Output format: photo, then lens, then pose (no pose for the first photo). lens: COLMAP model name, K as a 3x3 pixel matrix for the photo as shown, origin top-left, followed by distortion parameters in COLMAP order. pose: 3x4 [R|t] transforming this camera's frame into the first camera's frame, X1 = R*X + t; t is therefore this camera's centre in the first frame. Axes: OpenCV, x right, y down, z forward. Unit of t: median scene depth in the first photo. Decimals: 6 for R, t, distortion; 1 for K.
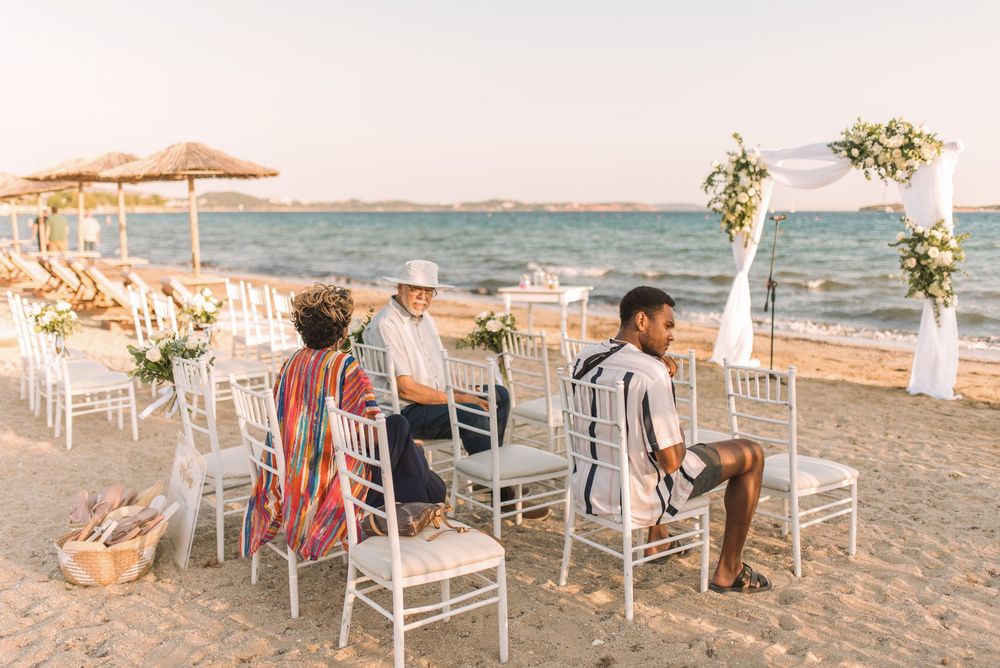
lens RADIAL K [[953.8, 0, 497.4], [0, 953.8, 355.1], [0, 0, 1]] dist [-0.019755, 0.036282]
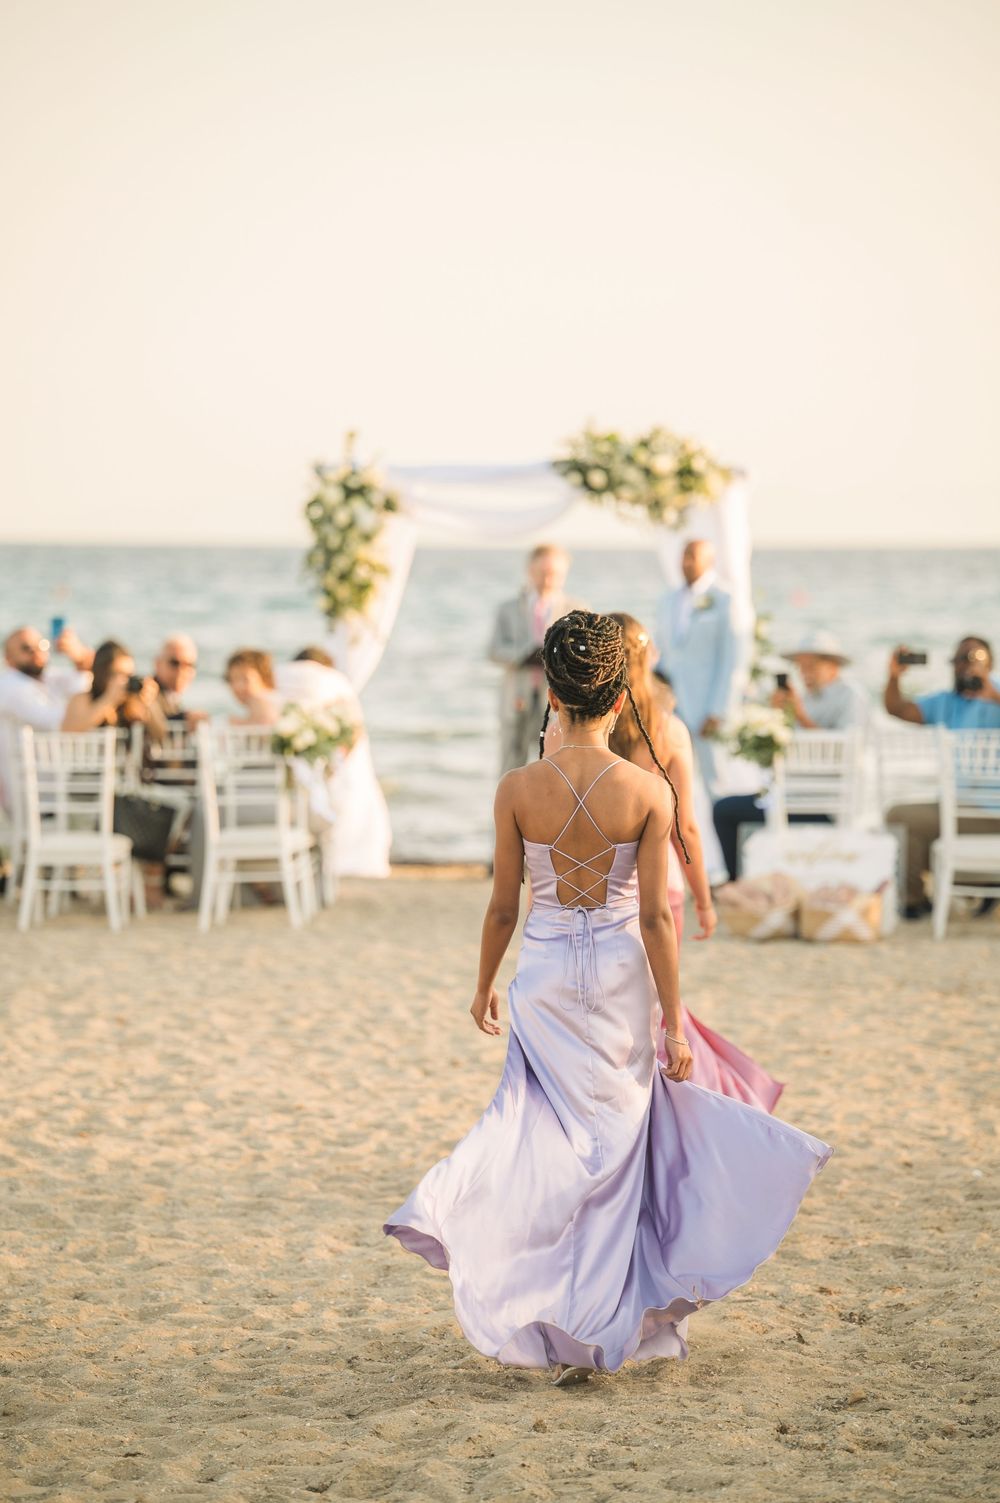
lens RADIAL K [[5355.1, 0, 500.0], [0, 5355.1, 751.5], [0, 0, 1]] dist [0.018401, 0.030957]
pose [[0.646524, -0.027952, 0.762381, -2.205033], [0.111544, 0.992053, -0.058220, 0.141213], [-0.754695, 0.122680, 0.644504, -1.074188]]
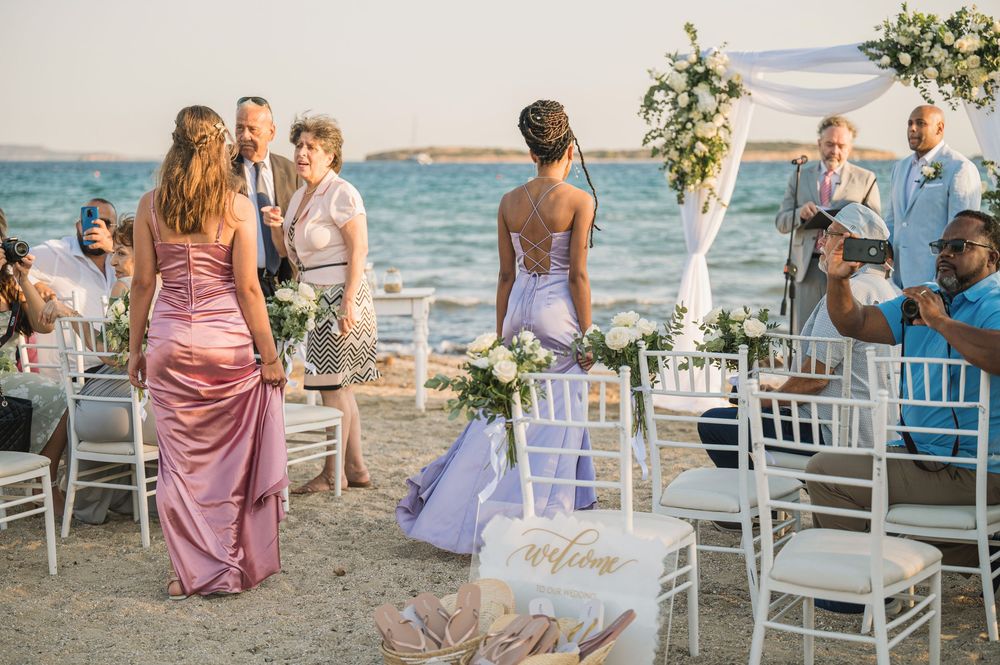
lens RADIAL K [[1927.6, 0, 505.8], [0, 1927.6, 353.8], [0, 0, 1]] dist [0.296956, -2.067021]
pose [[0.913620, -0.042689, 0.404322, -0.407518], [0.063208, 0.997294, -0.037530, 0.016640], [-0.401626, 0.059845, 0.913846, -0.074449]]
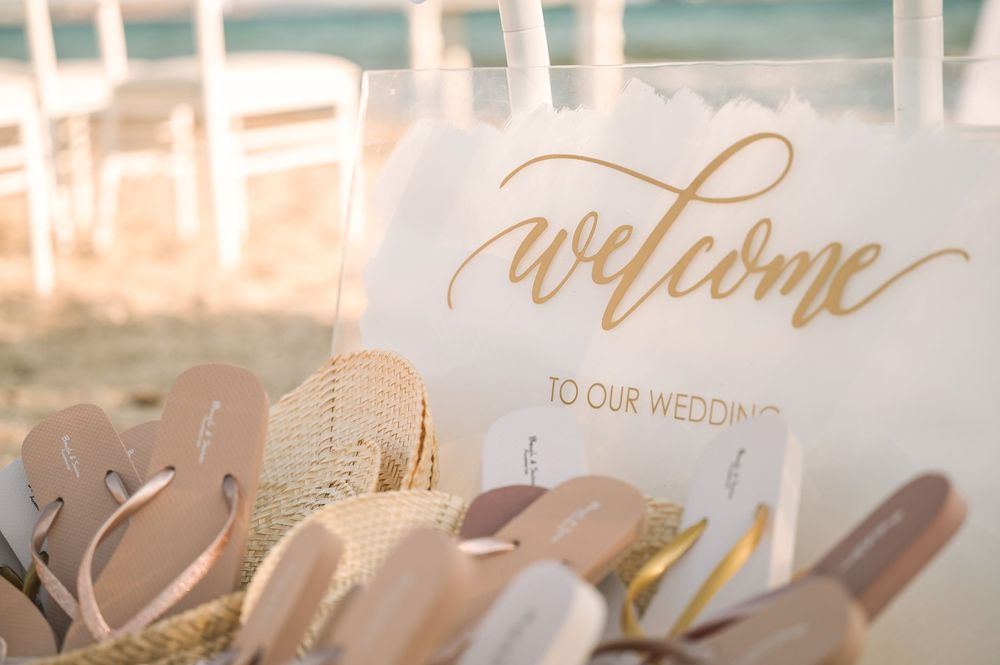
lens RADIAL K [[2019.2, 0, 500.0], [0, 2019.2, 332.5], [0, 0, 1]] dist [0.015487, -0.261438]
pose [[0.962034, -0.081260, 0.260553, -0.200558], [0.077637, 0.996688, 0.024186, 0.059303], [-0.261655, -0.003039, 0.965157, 0.330265]]
